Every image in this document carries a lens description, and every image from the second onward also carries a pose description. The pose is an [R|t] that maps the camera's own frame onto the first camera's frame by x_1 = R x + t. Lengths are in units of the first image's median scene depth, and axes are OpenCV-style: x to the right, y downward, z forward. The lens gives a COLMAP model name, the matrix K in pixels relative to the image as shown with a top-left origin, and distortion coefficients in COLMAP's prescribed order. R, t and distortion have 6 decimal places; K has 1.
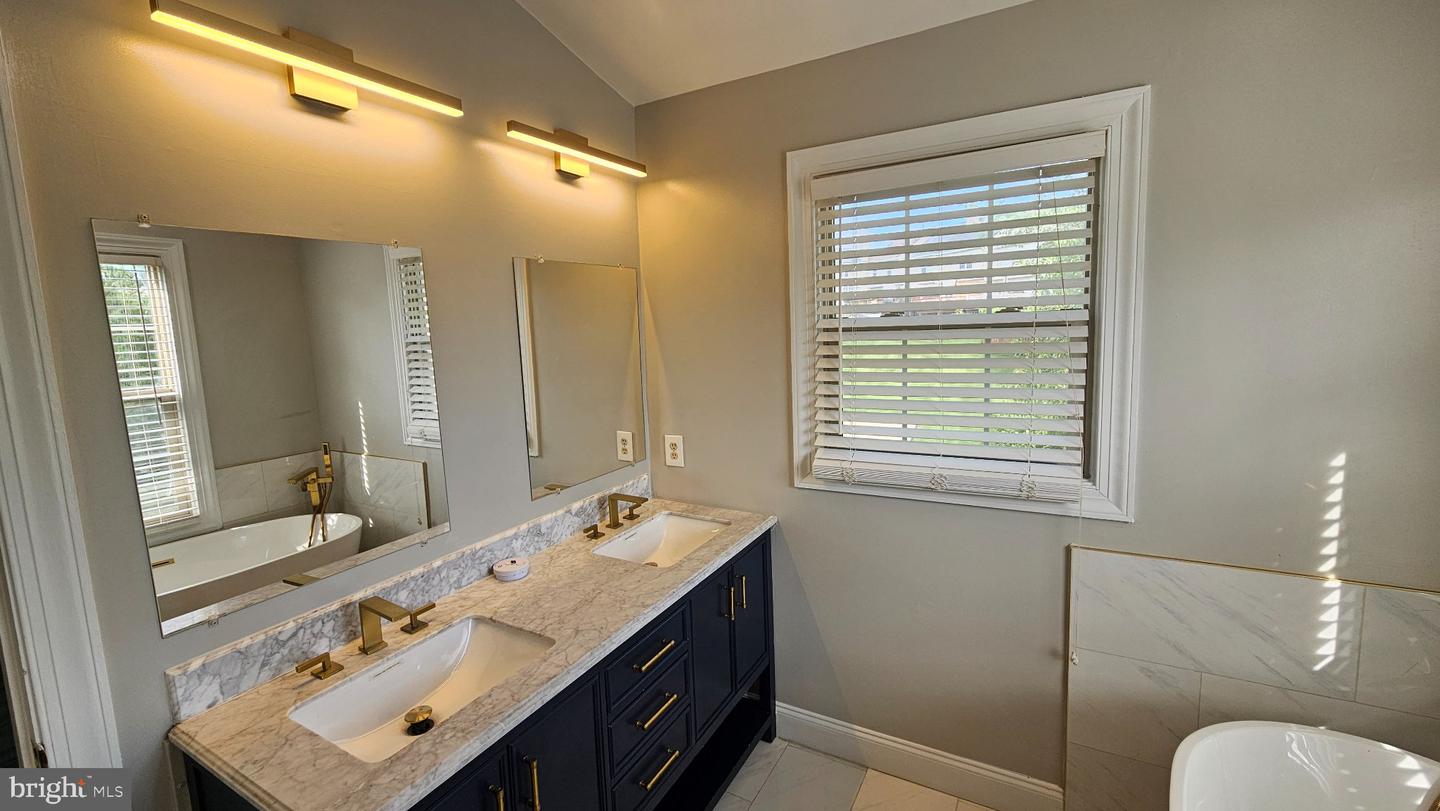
lens RADIAL K [[591.0, 0, 721.0], [0, 591.0, 395.5], [0, 0, 1]] dist [-0.000681, 0.000442]
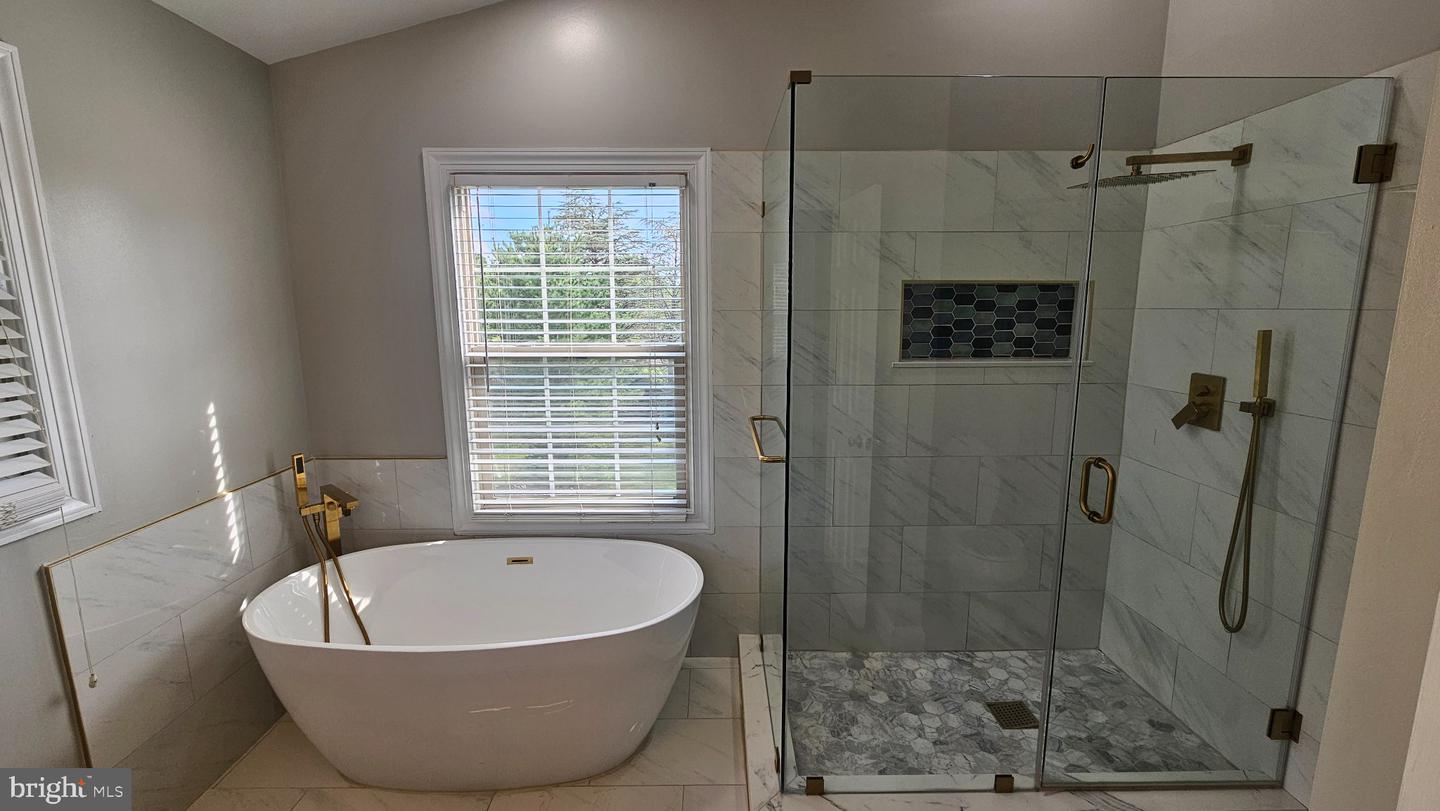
lens RADIAL K [[591.0, 0, 719.7], [0, 591.0, 401.3], [0, 0, 1]] dist [-0.000681, 0.000442]
pose [[-0.496150, -0.106779, 0.861646, -0.703661], [0.124430, 0.973420, 0.192279, -0.024055], [-0.859274, 0.202614, -0.469676, 0.608155]]
